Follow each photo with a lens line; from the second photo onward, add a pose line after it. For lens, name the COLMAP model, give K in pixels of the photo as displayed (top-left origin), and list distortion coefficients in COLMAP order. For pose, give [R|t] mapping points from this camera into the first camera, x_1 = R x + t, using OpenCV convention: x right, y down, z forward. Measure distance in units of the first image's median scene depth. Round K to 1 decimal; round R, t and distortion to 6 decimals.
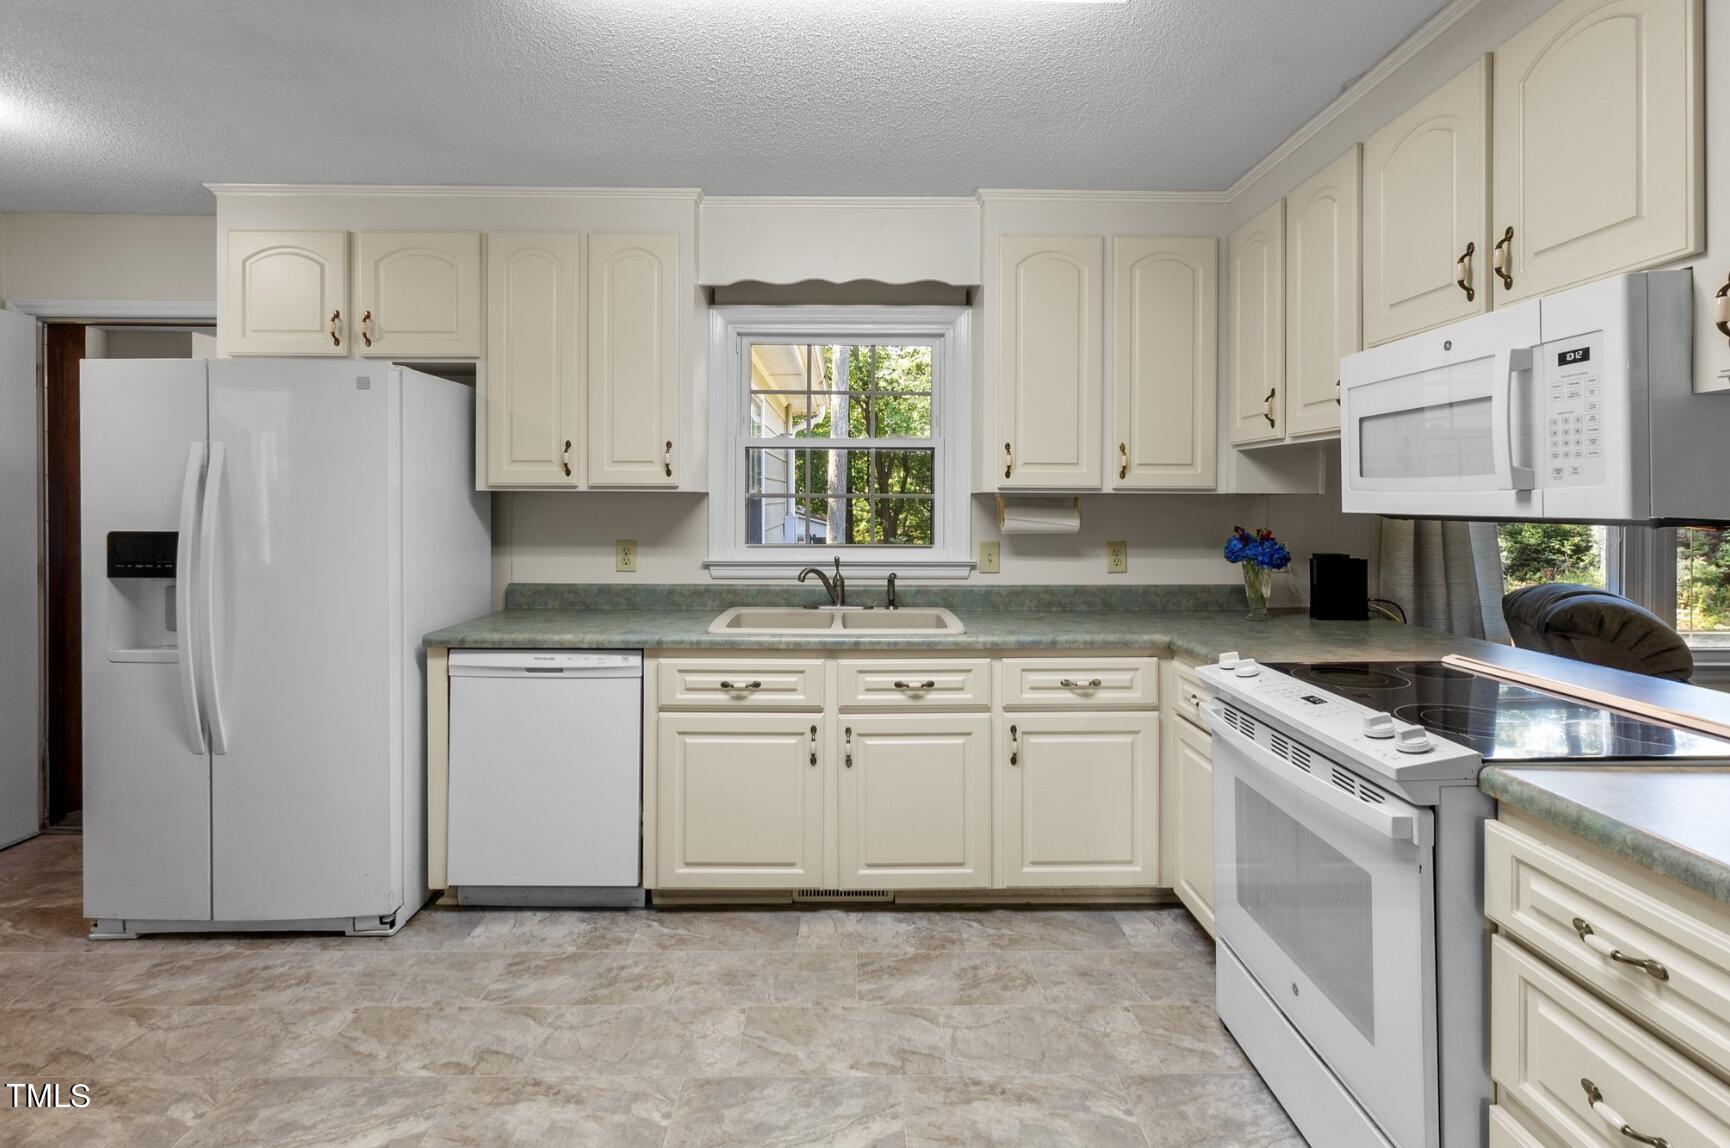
lens RADIAL K [[796.3, 0, 865.7], [0, 796.3, 514.9], [0, 0, 1]] dist [-0.000272, 0.000995]
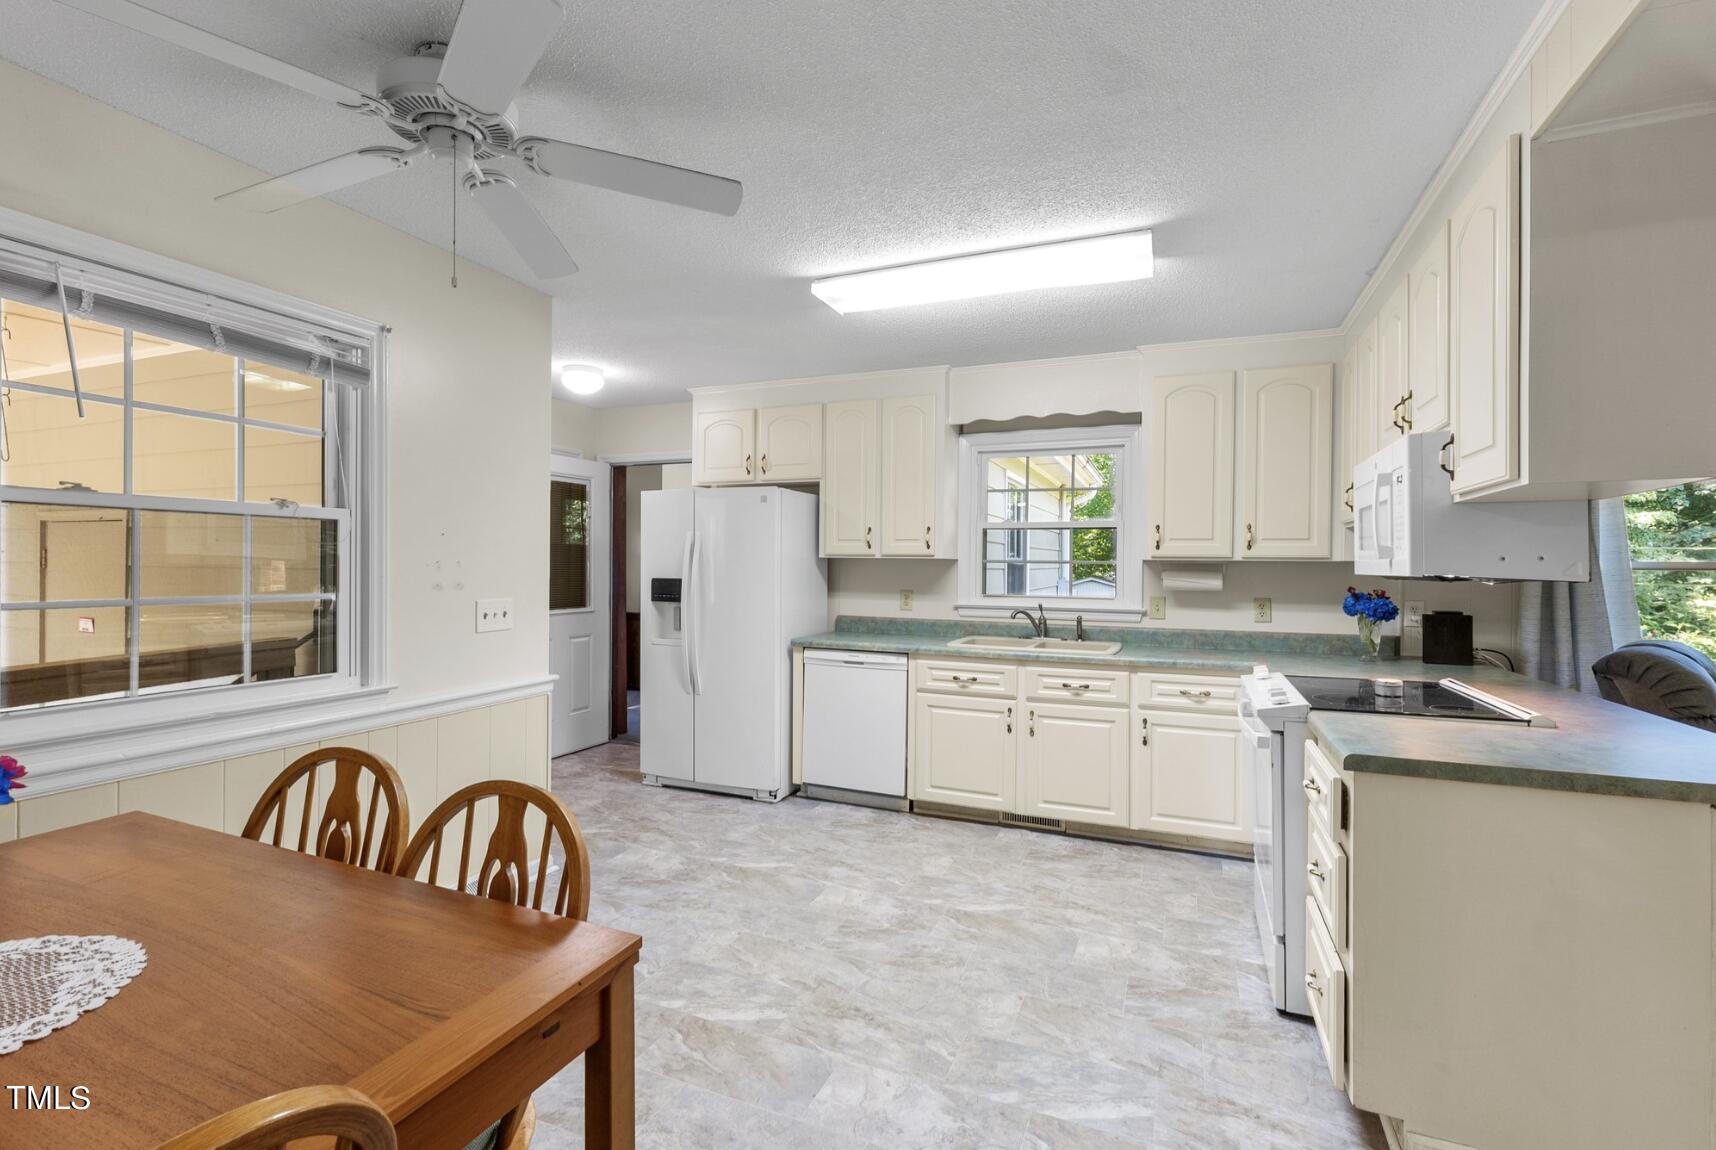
lens RADIAL K [[776.1, 0, 863.8], [0, 776.1, 574.1], [0, 0, 1]] dist [0.003049, 0.000679]
pose [[0.920178, 0.009612, -0.391383, 0.238185], [-0.011270, 0.999935, -0.001940, 0.005329], [0.391339, 0.006196, 0.920226, -0.470595]]
